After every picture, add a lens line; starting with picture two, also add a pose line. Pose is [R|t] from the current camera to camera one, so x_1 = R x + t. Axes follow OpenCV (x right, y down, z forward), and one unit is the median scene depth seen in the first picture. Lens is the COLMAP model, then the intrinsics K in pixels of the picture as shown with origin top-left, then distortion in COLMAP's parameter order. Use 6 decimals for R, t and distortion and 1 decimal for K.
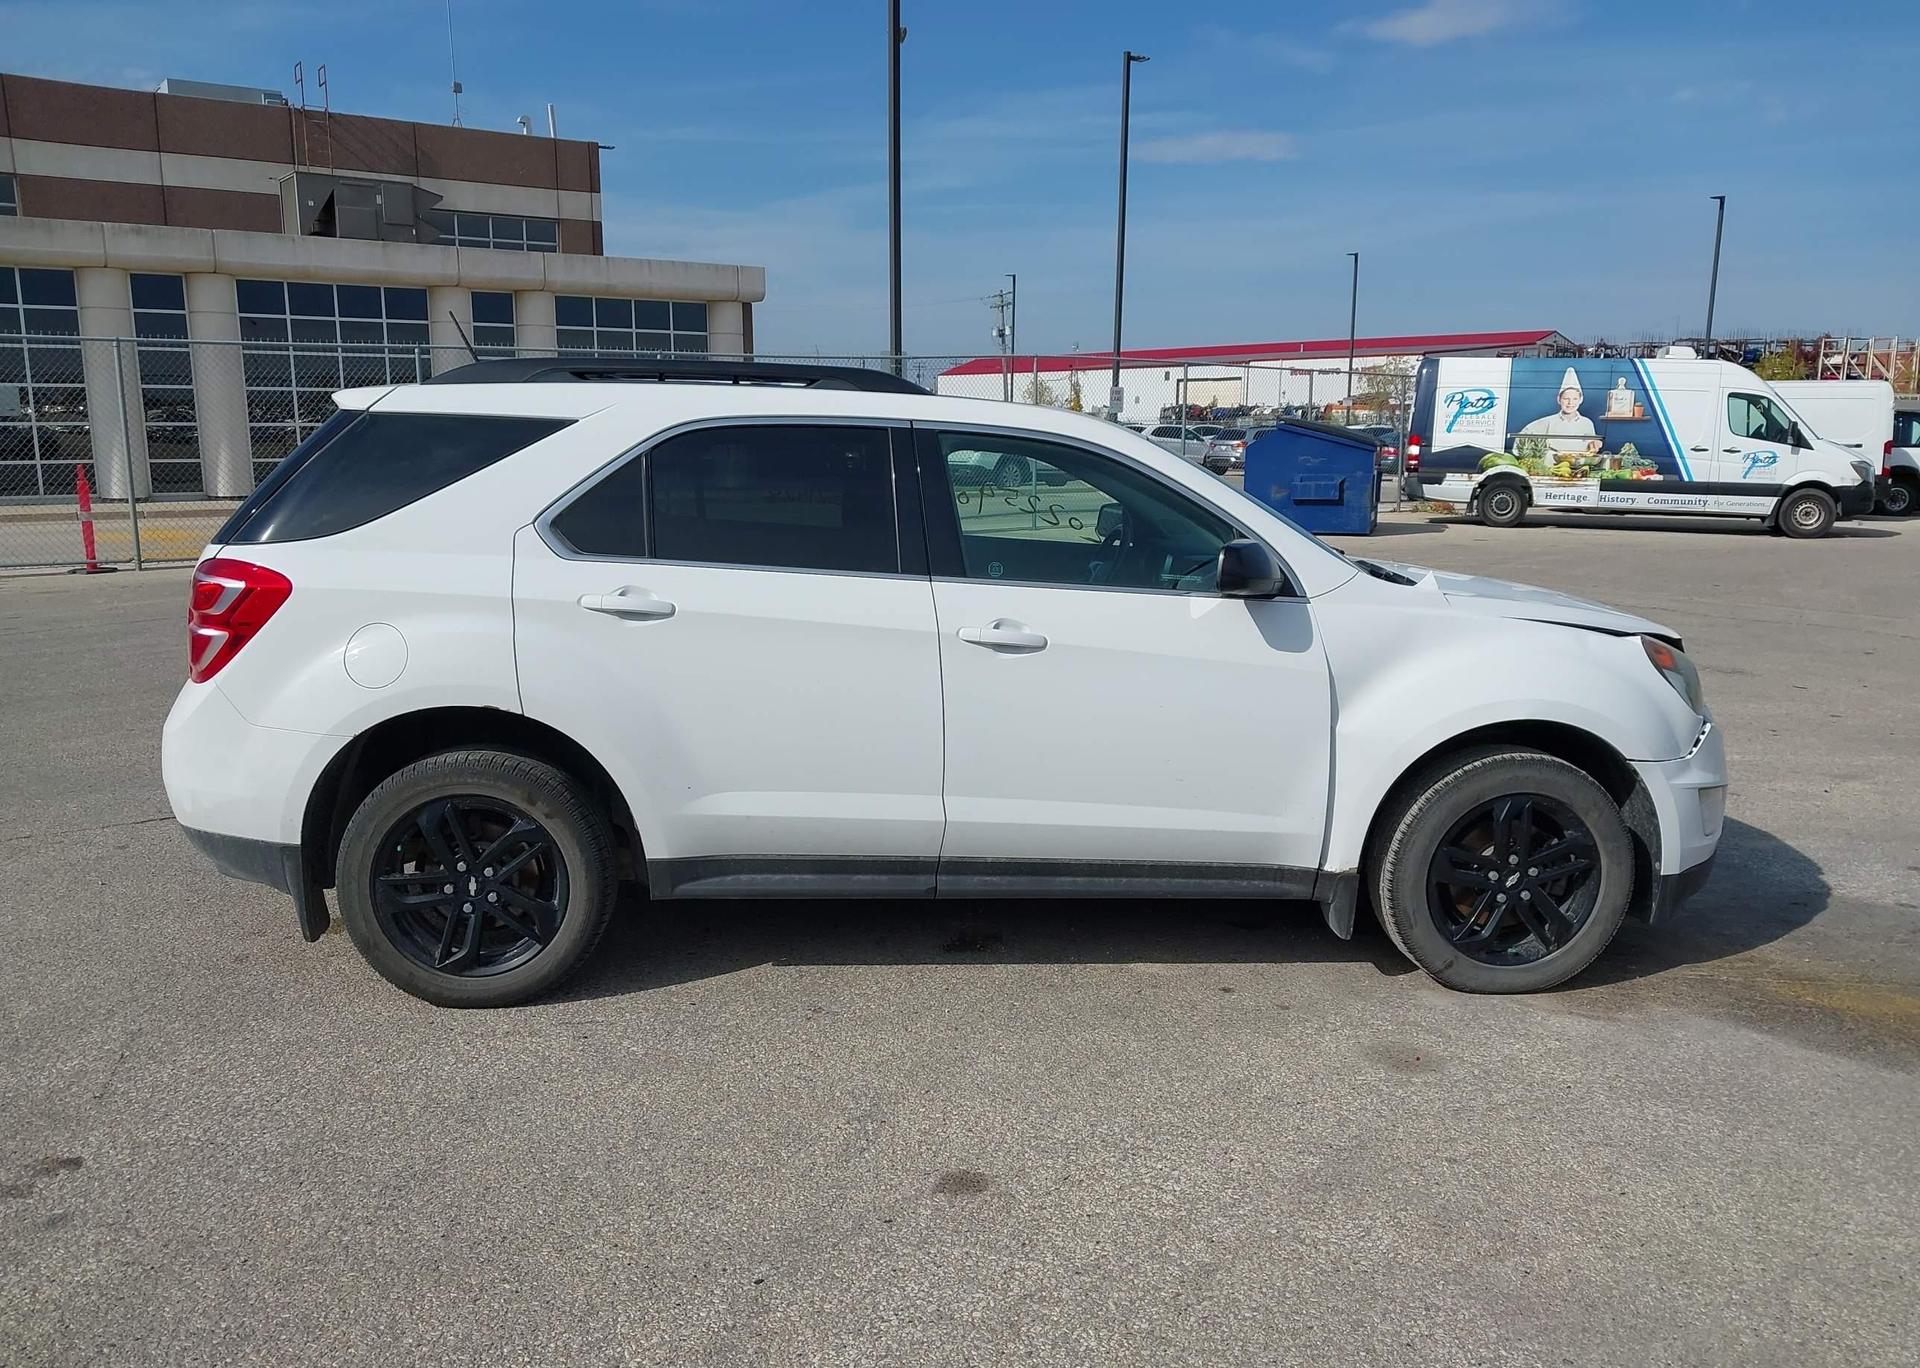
lens RADIAL K [[1533.1, 0, 947.2], [0, 1533.1, 685.4], [0, 0, 1]] dist [0.010968, -0.013059]
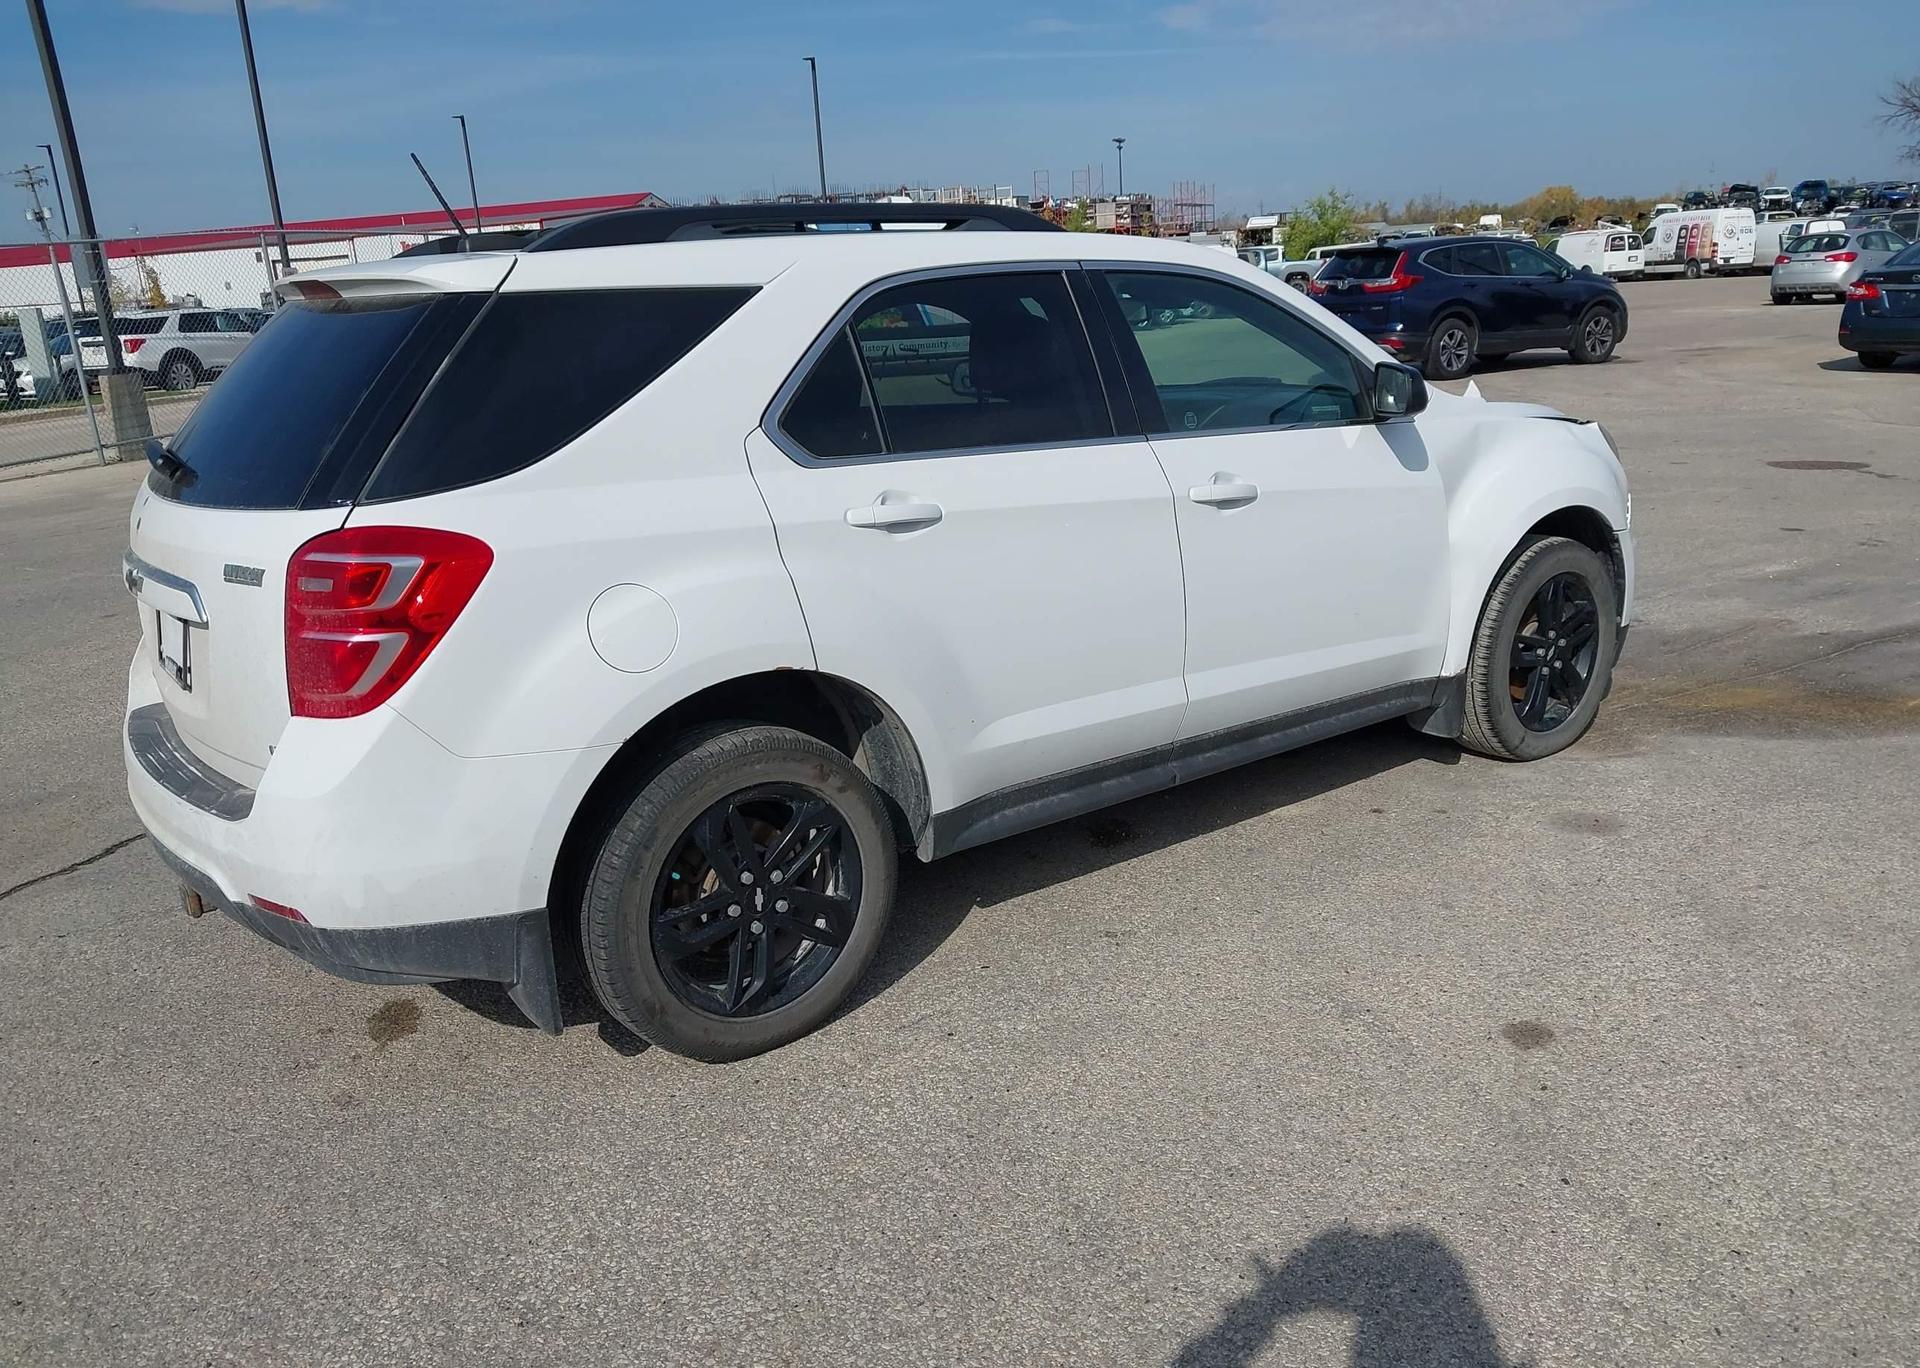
lens RADIAL K [[1533.1, 0, 940.1], [0, 1533.1, 716.9], [0, 0, 1]] dist [0.010968, -0.013059]
pose [[0.841852, -0.204675, 0.499392, -0.429000], [0.154778, 0.977992, 0.139911, -0.039684], [-0.517038, -0.040489, 0.855004, 0.205635]]
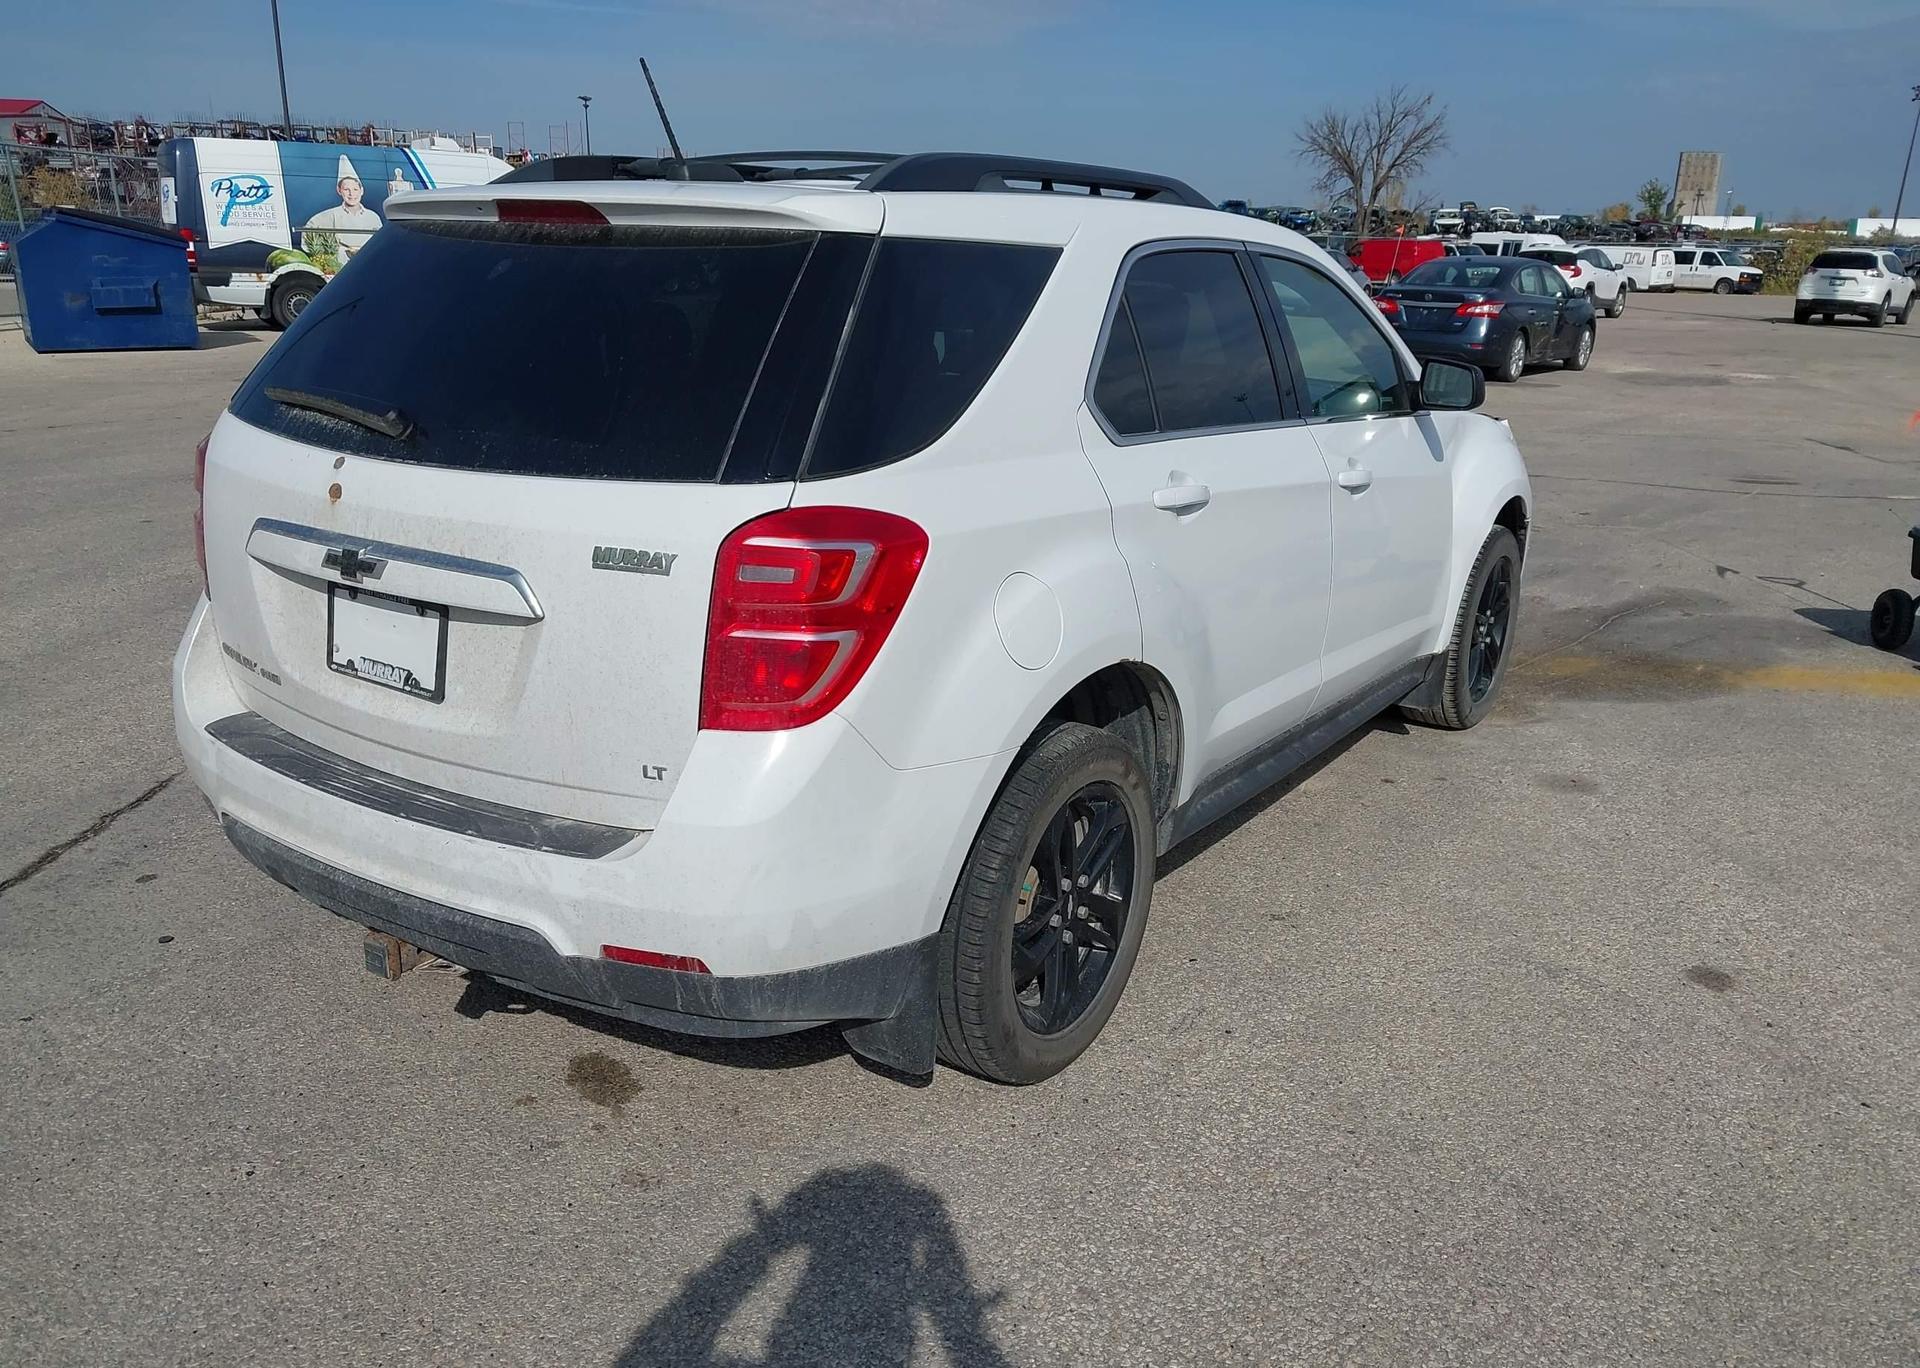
lens RADIAL K [[1533.1, 0, 947.0], [0, 1533.1, 724.6], [0, 0, 1]] dist [0.010968, -0.013059]
pose [[0.618142, -0.240265, 0.748447, -0.622606], [0.122404, 0.969949, 0.210278, -0.082488], [-0.776478, -0.038369, 0.628975, 0.420827]]
